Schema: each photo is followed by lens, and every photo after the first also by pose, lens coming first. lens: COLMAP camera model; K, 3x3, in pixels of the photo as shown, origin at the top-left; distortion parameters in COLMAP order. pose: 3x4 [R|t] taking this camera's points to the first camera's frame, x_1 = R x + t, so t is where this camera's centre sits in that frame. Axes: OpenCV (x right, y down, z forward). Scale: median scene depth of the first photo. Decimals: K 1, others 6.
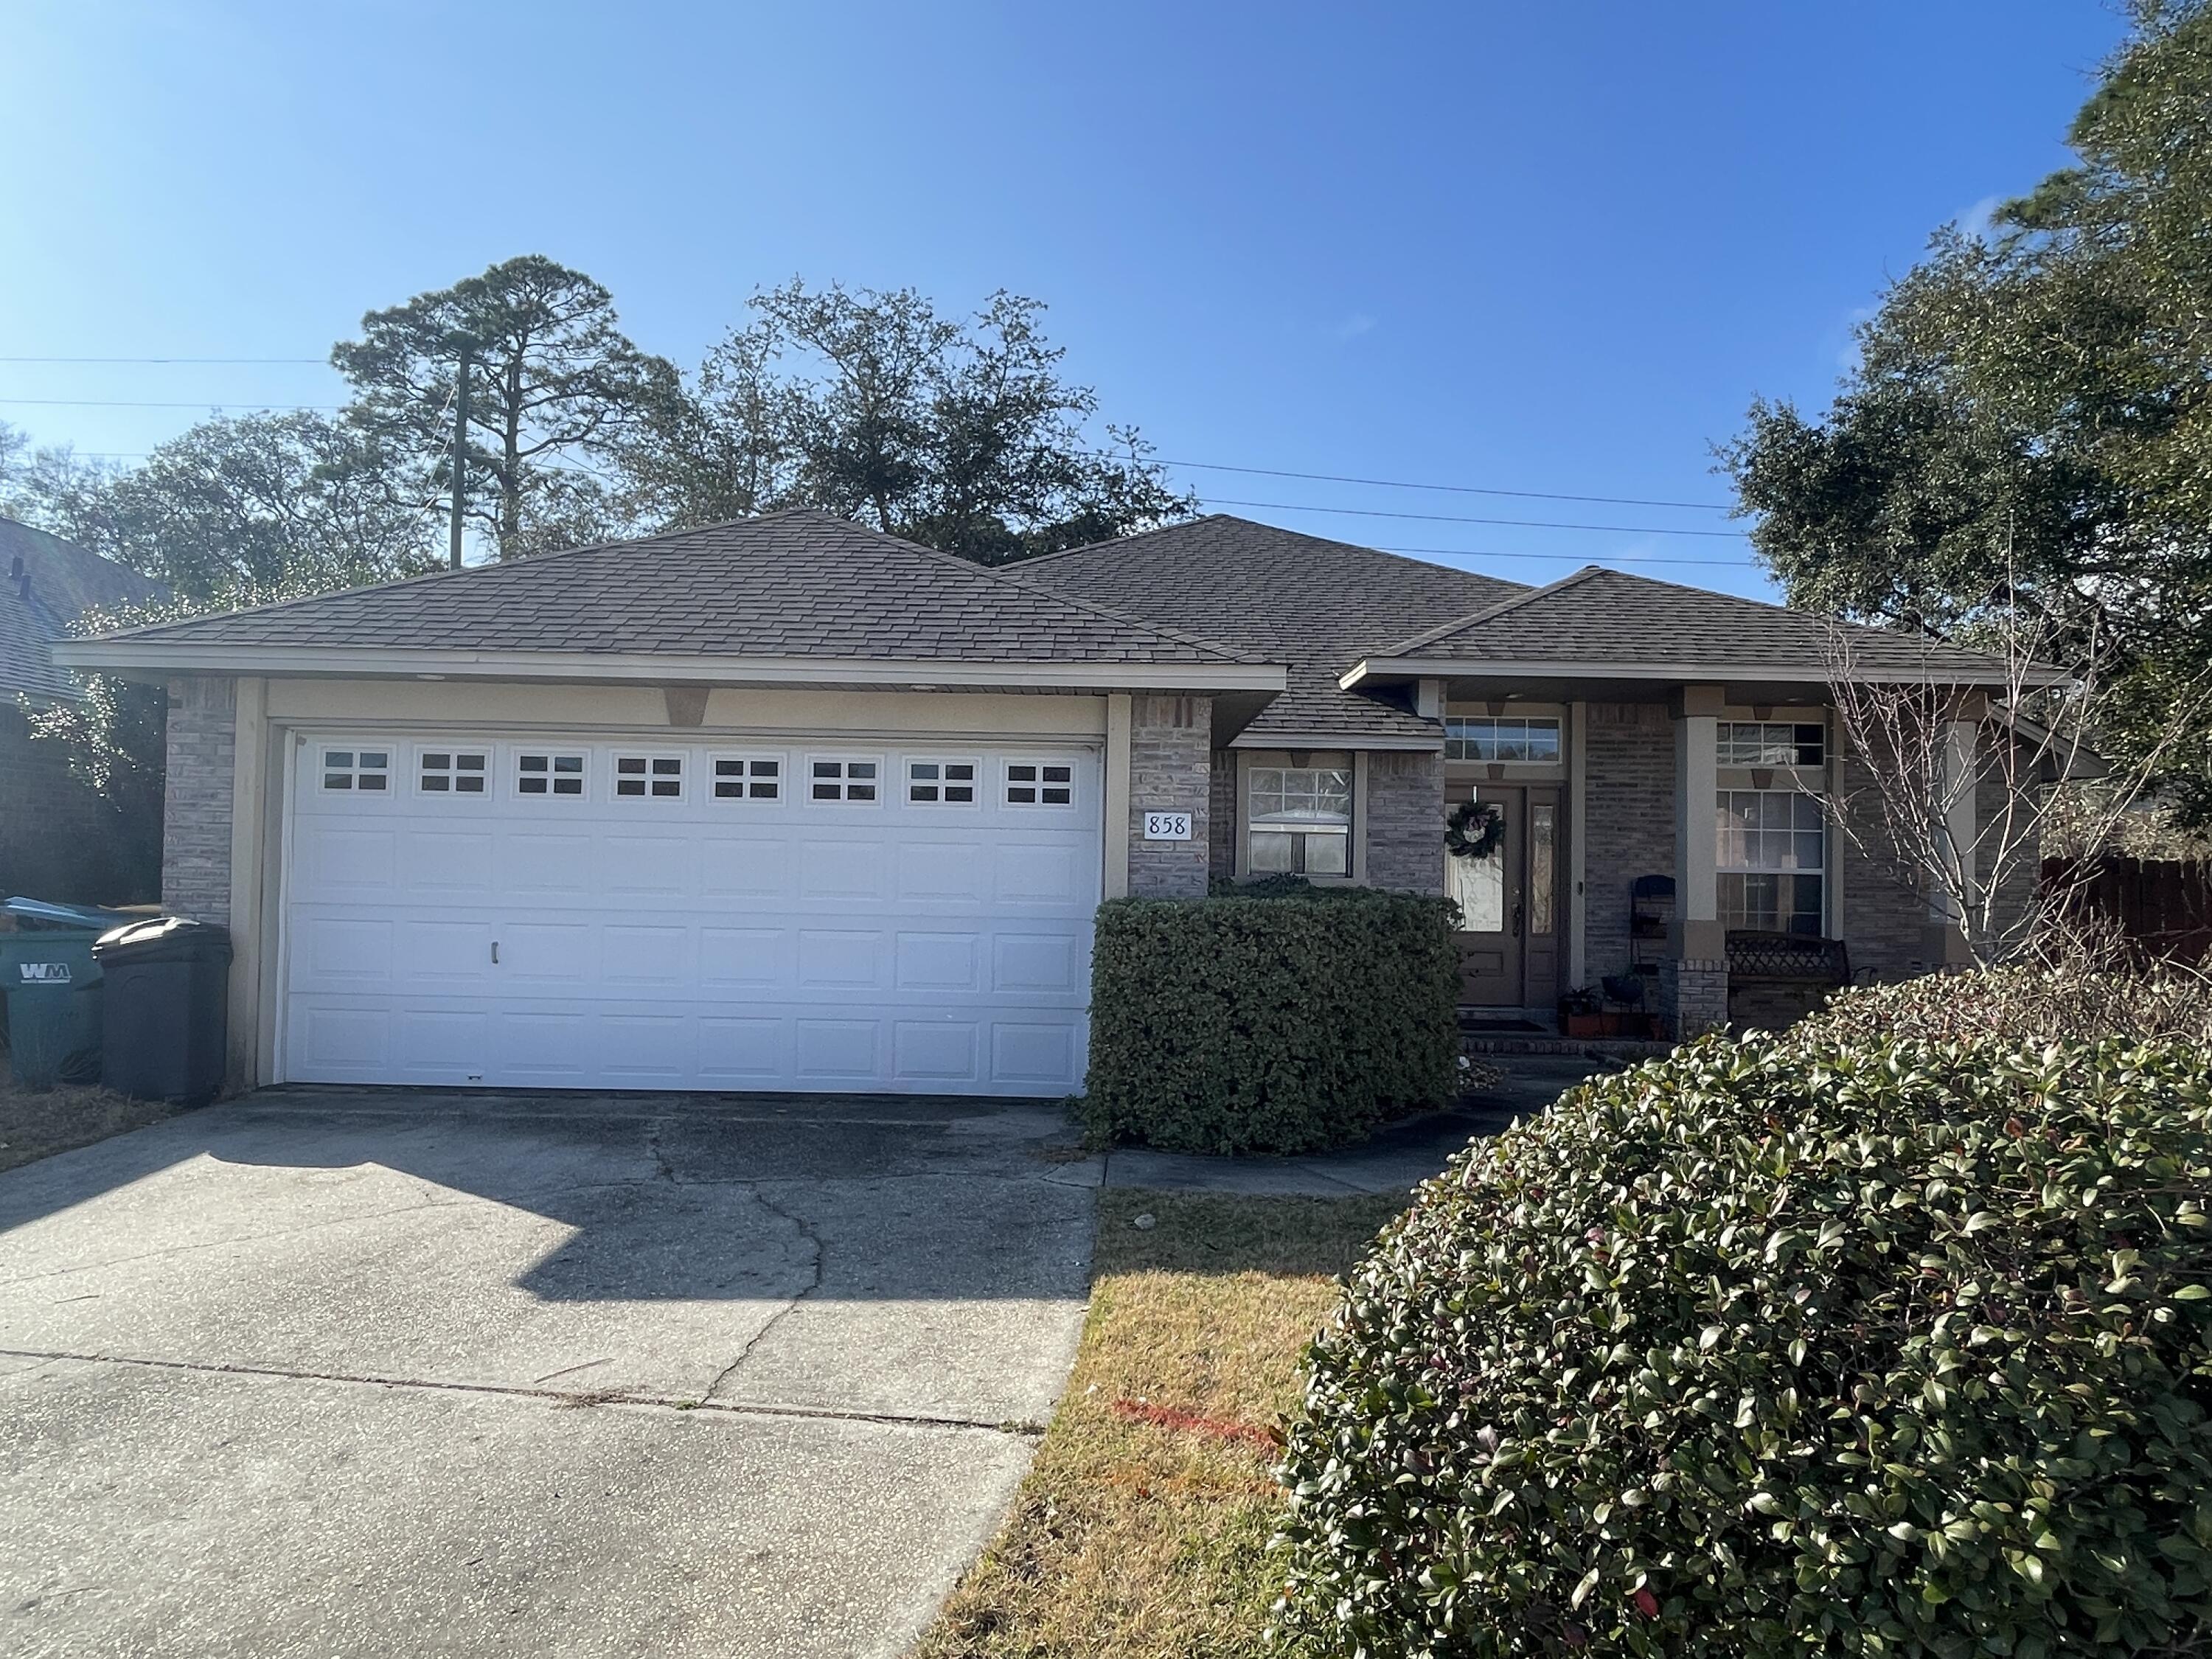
lens RADIAL K [[1356.7, 0, 1106.4], [0, 1356.7, 828.6], [0, 0, 1]] dist [0.001781, -0.000311]
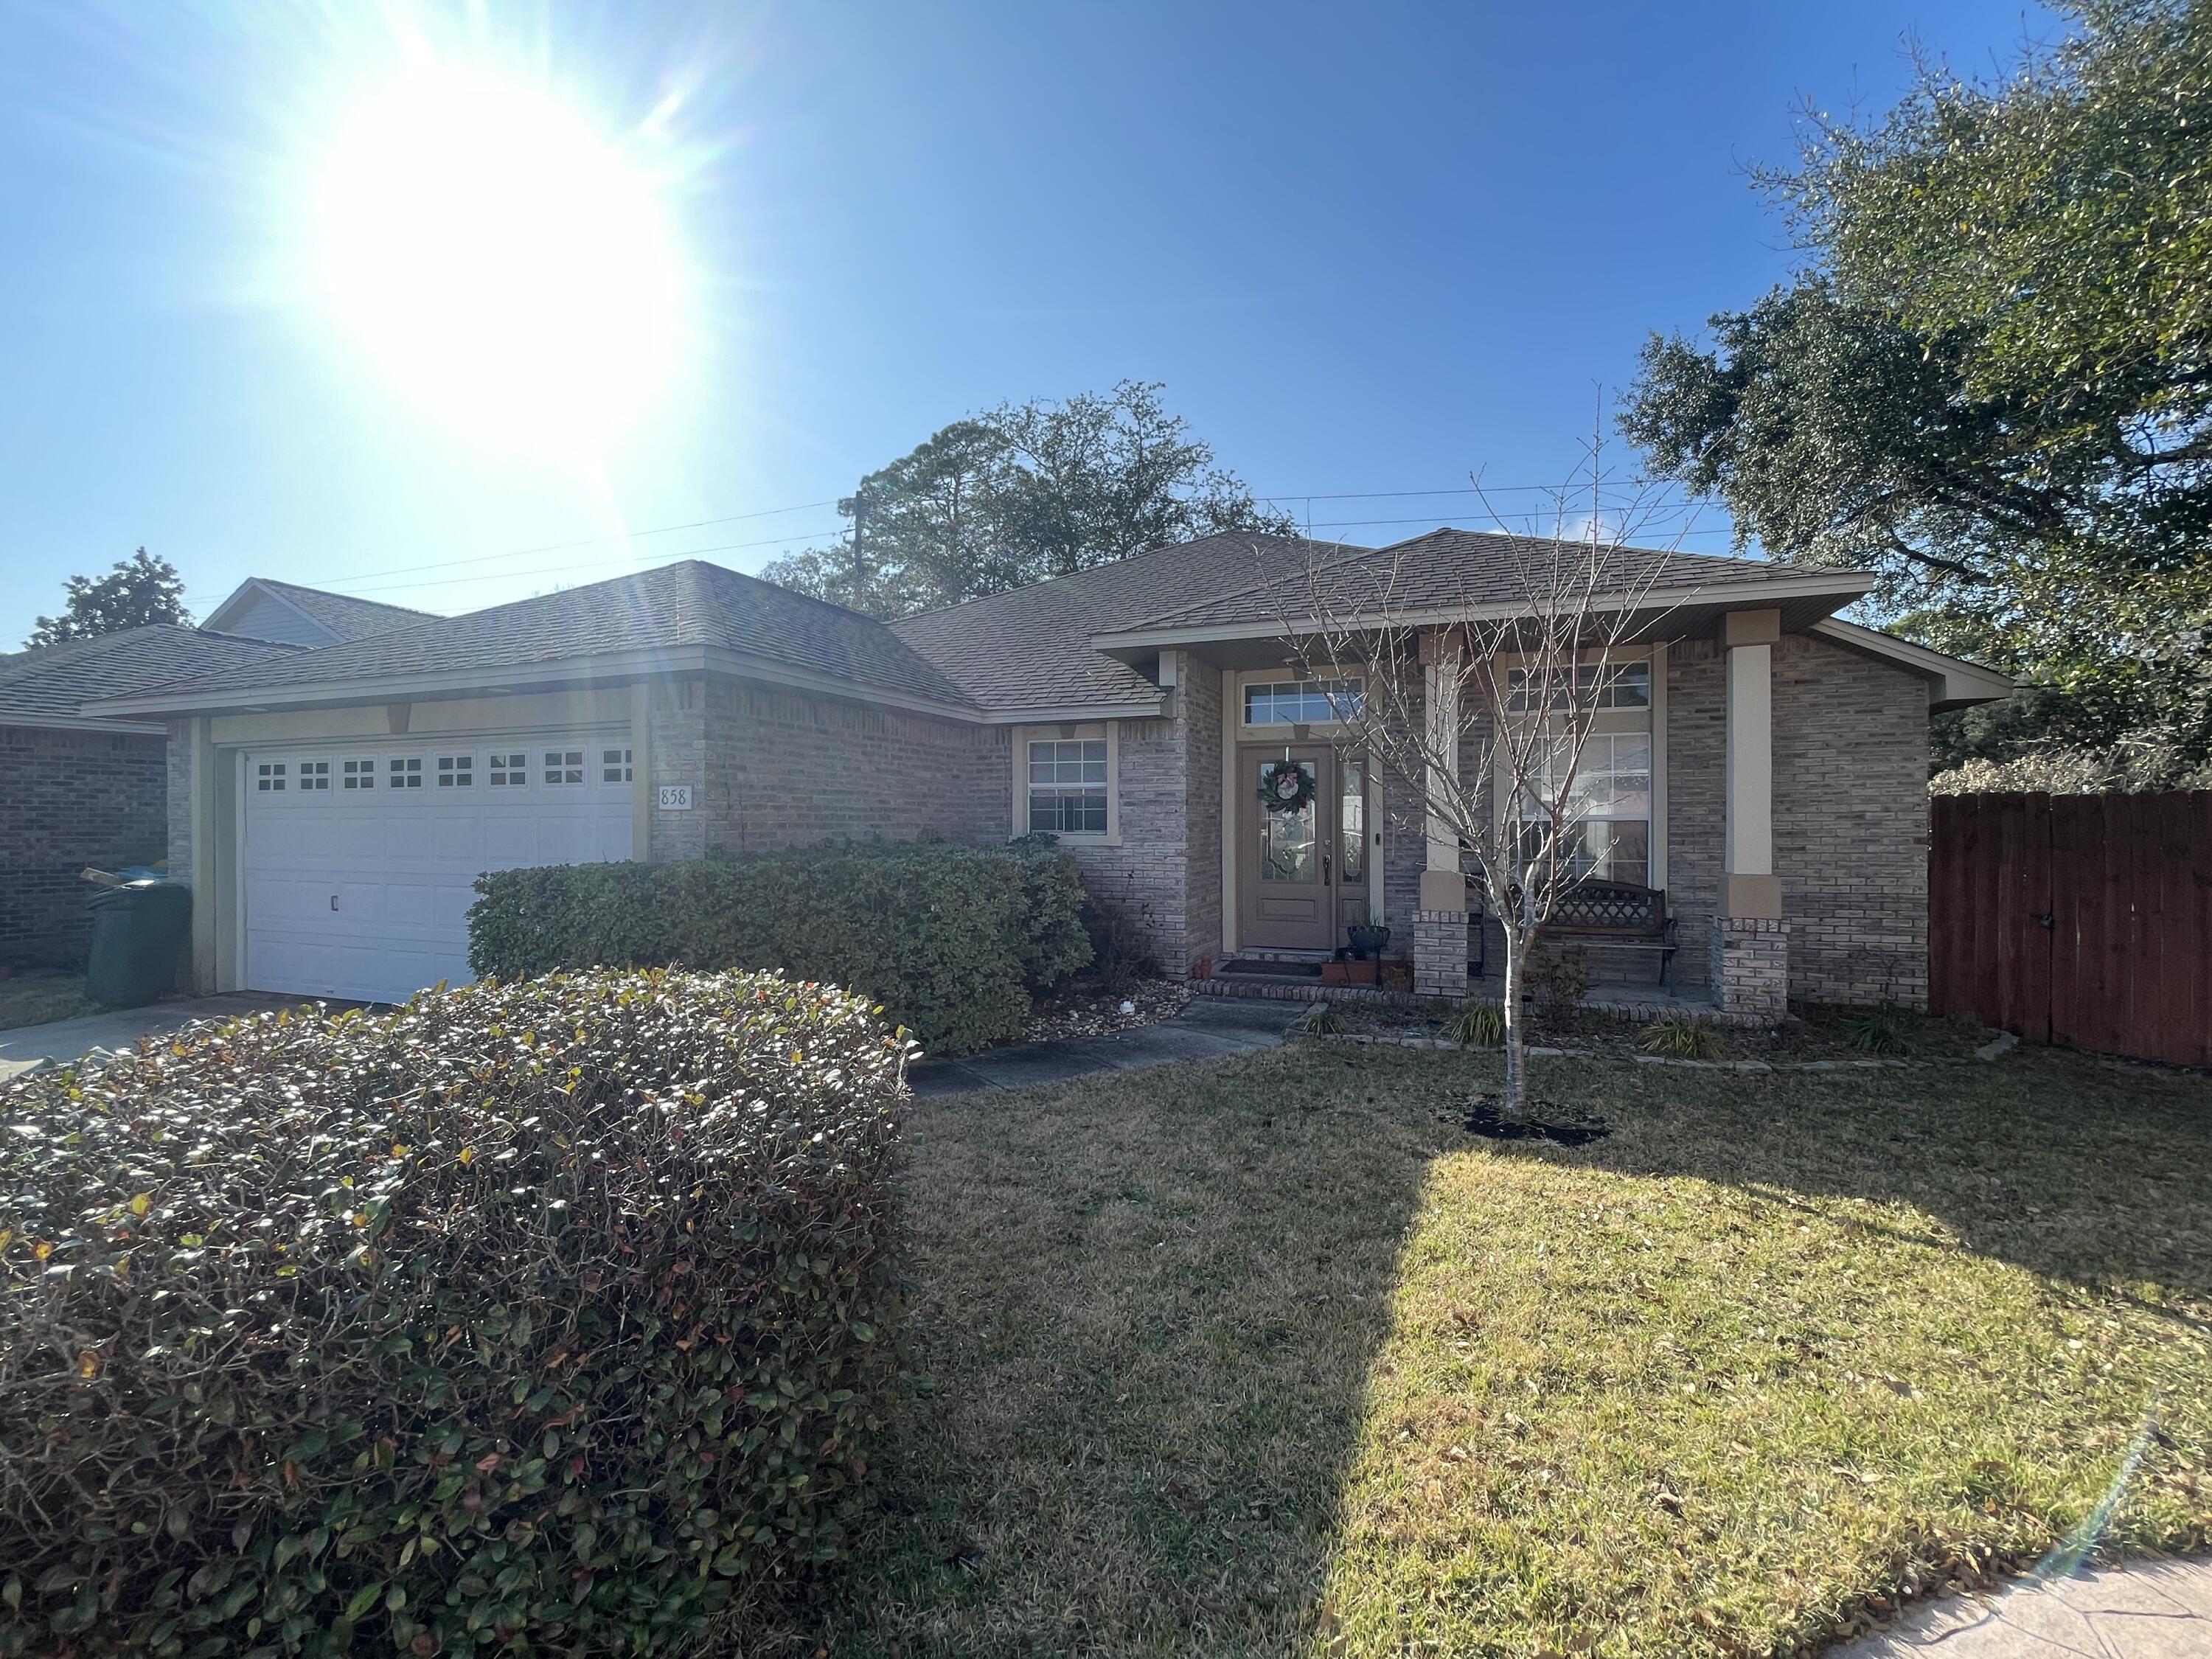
lens RADIAL K [[954.4, 0, 1105.3], [0, 954.4, 832.5], [0, 0, 1]] dist [-0.016308, -0.000090]
pose [[0.934845, -0.018085, -0.354594, 0.404374], [0.031893, 0.998942, 0.033133, 0.007505], [0.353620, -0.042284, 0.934433, 0.235411]]
